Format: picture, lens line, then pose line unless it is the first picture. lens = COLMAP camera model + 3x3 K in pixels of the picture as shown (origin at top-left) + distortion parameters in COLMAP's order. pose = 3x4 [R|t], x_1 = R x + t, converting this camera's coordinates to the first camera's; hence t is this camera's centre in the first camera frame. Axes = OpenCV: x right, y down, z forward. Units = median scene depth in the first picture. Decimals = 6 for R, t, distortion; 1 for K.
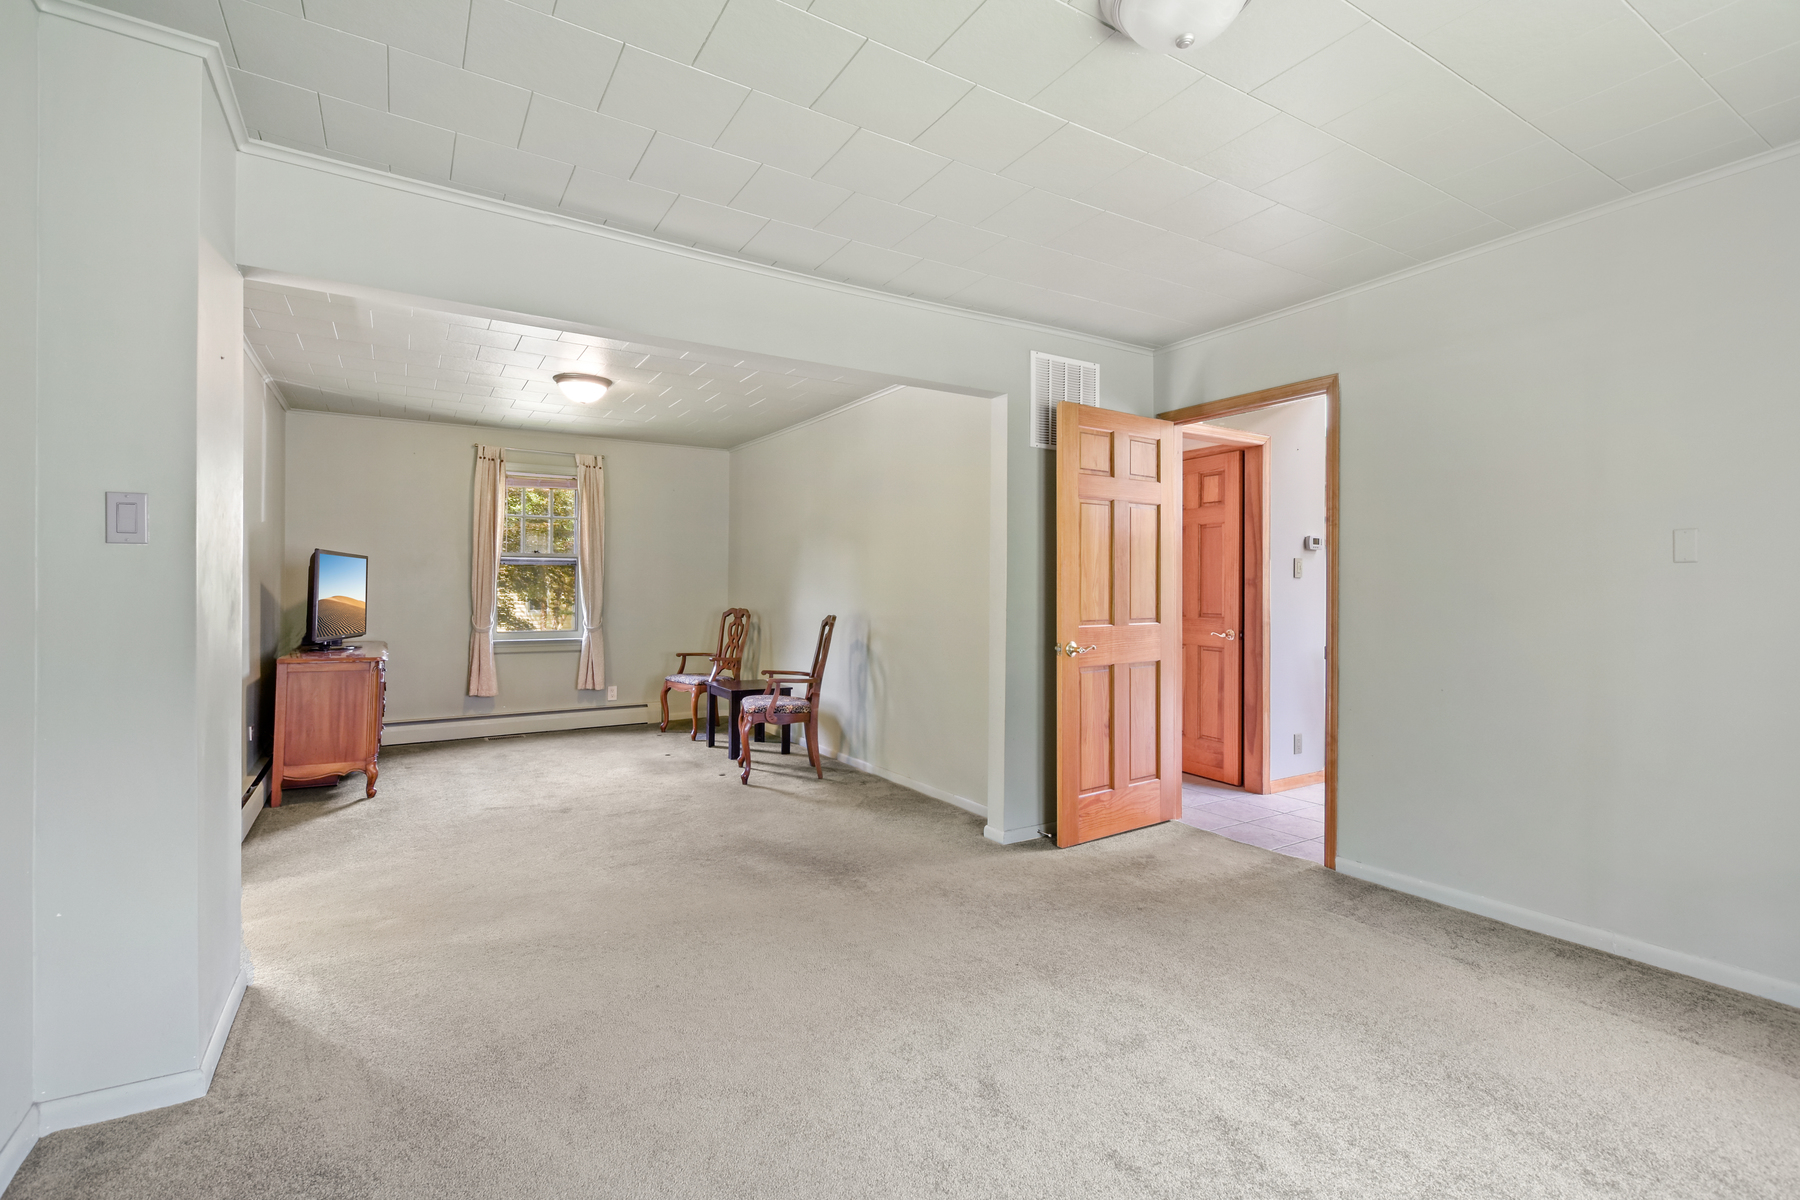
lens RADIAL K [[806.3, 0, 896.1], [0, 806.3, 599.4], [0, 0, 1]] dist [0.002444, -0.000843]
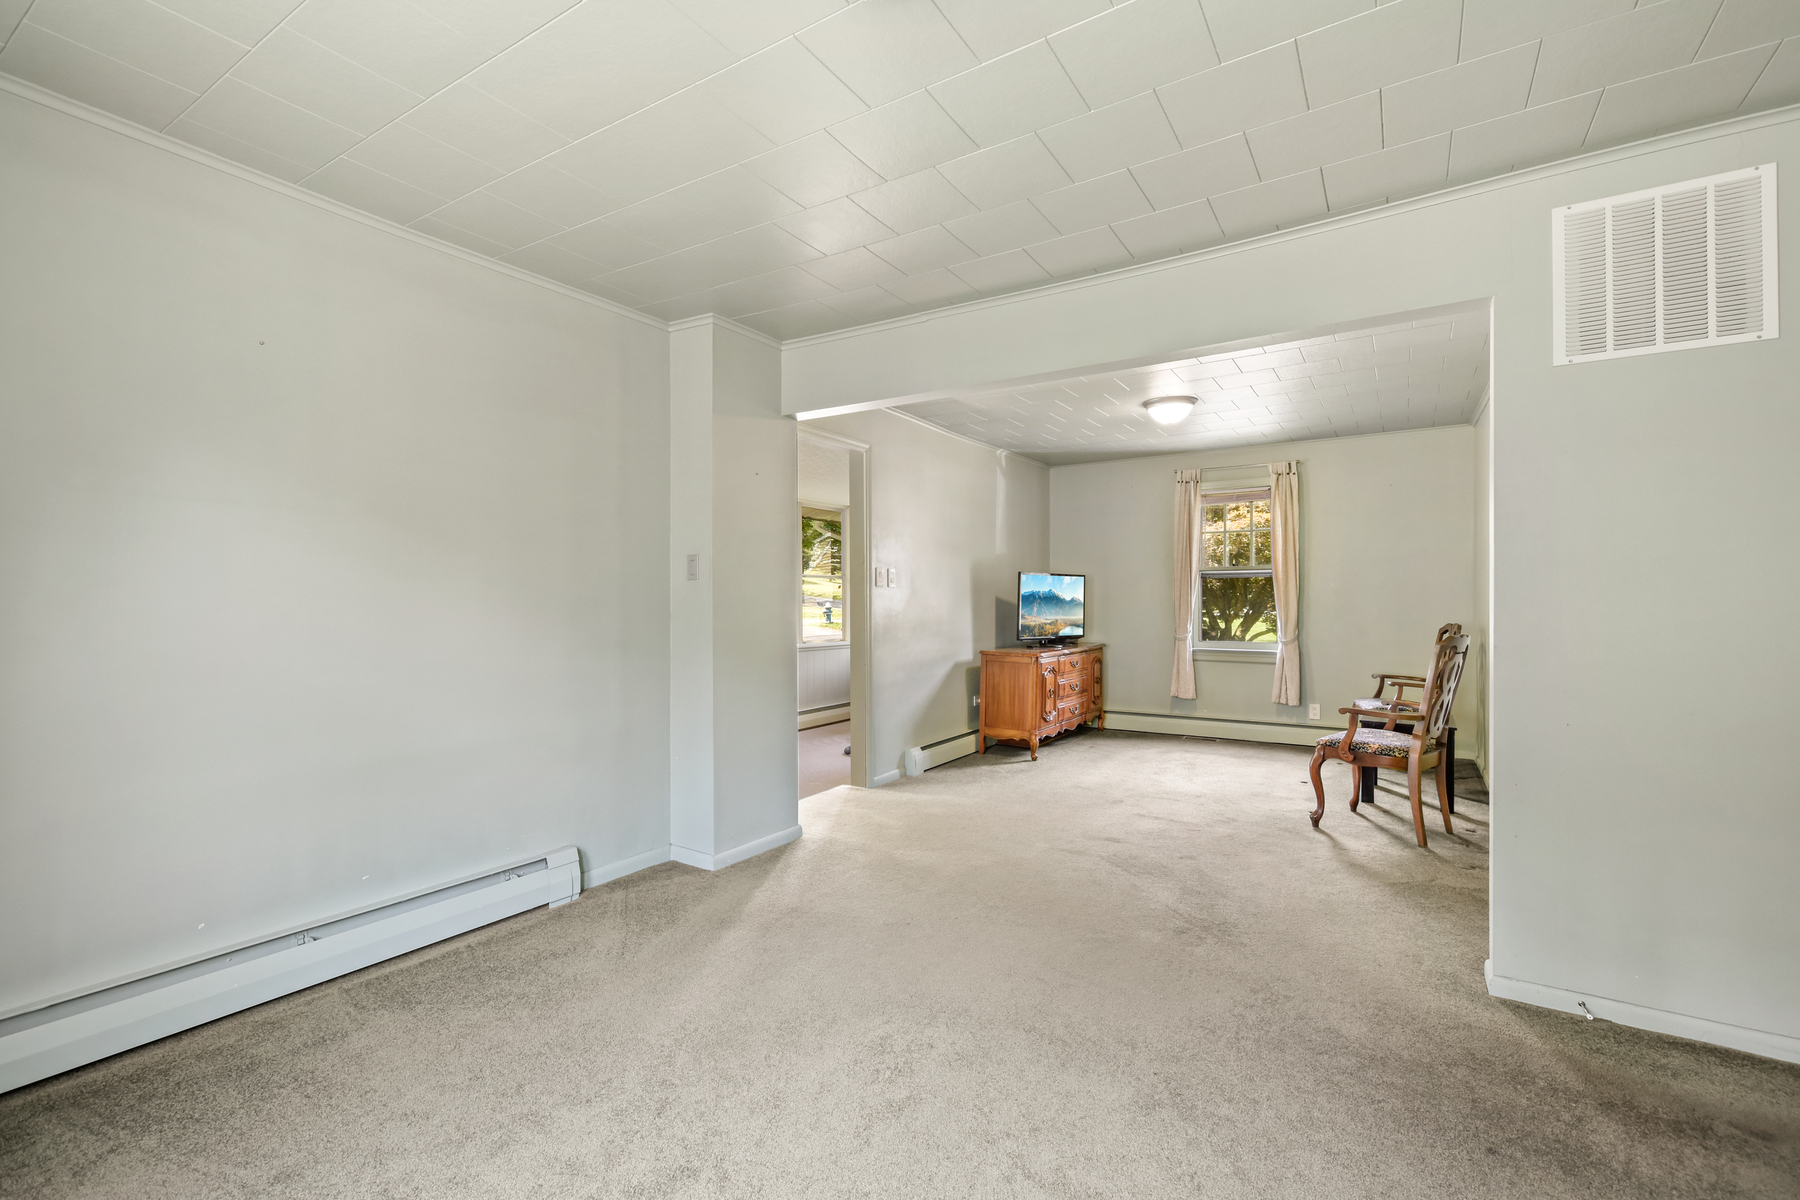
lens RADIAL K [[806.3, 0, 896.1], [0, 806.3, 599.4], [0, 0, 1]] dist [0.002444, -0.000843]
pose [[0.419046, -0.006202, -0.907944, 0.326405], [-0.006375, 0.999932, -0.009773, -0.001588], [0.907943, 0.009884, 0.418978, 0.184022]]
